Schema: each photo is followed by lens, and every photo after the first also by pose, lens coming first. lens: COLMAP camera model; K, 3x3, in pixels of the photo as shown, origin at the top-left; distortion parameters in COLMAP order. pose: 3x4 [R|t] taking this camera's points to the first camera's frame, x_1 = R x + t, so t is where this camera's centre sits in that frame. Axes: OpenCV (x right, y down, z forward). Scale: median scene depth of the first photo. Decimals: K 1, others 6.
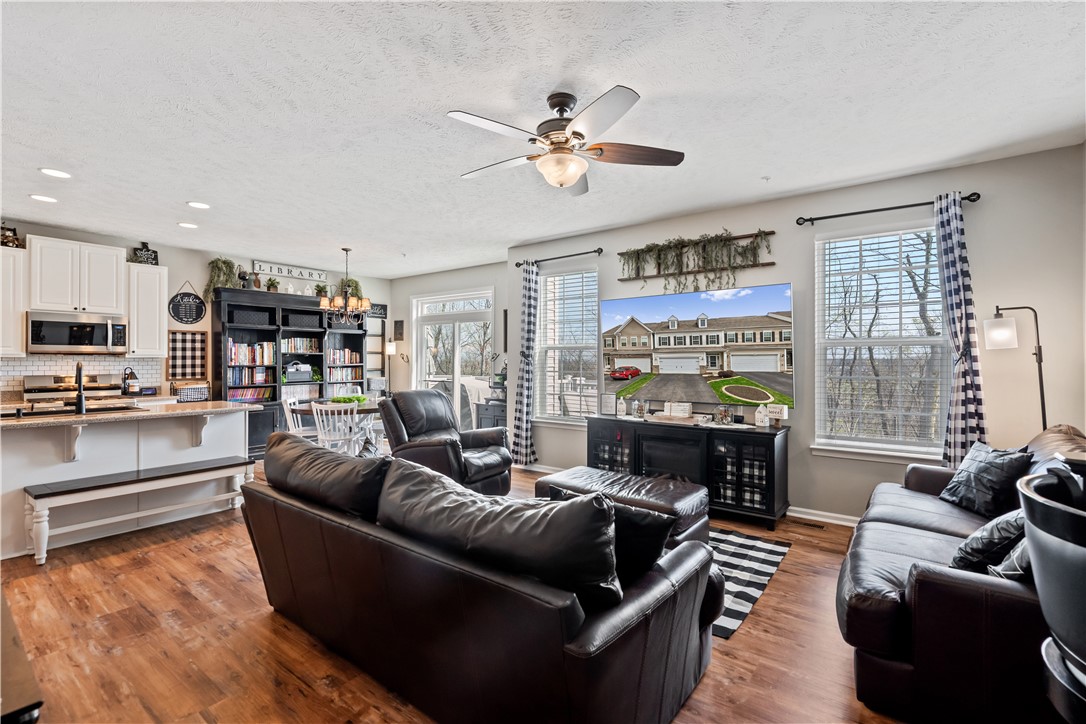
lens RADIAL K [[484.9, 0, 558.4], [0, 484.9, 351.7], [0, 0, 1]] dist [0.001804, 0.000884]
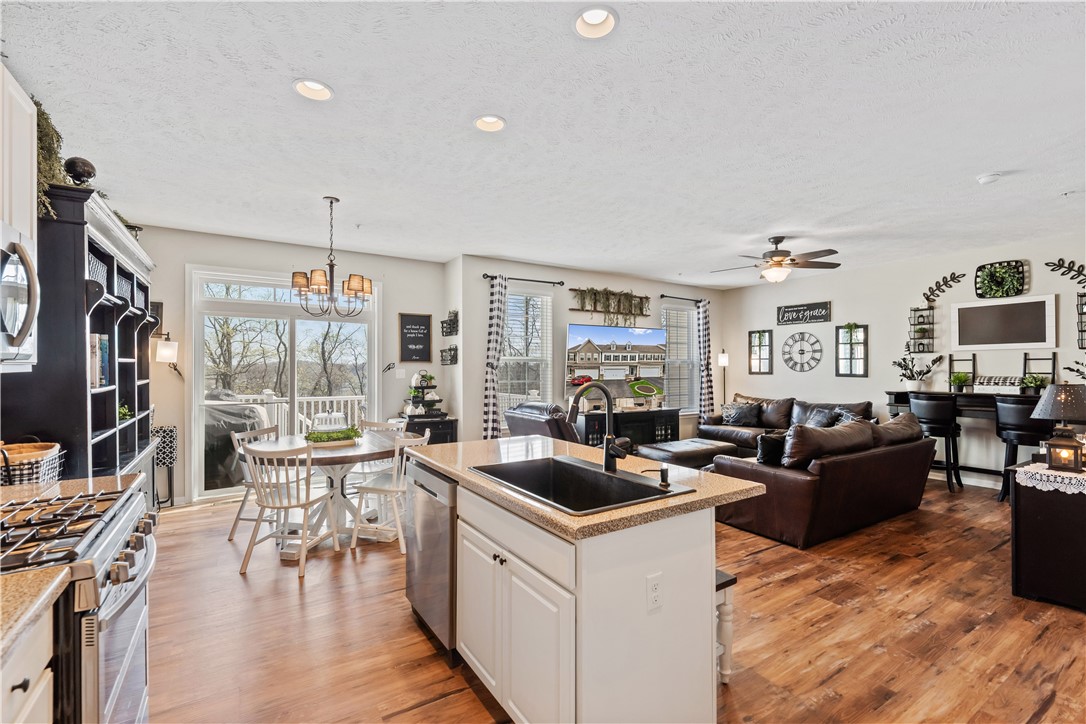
lens RADIAL K [[460.4, 0, 543.0], [0, 460.4, 369.1], [0, 0, 1]] dist [0.001008, -0.000121]
pose [[0.370823, -0.005636, 0.928687, -1.195862], [-0.019065, 0.999725, 0.013680, -0.002668], [-0.928508, -0.022778, 0.370613, 0.686822]]
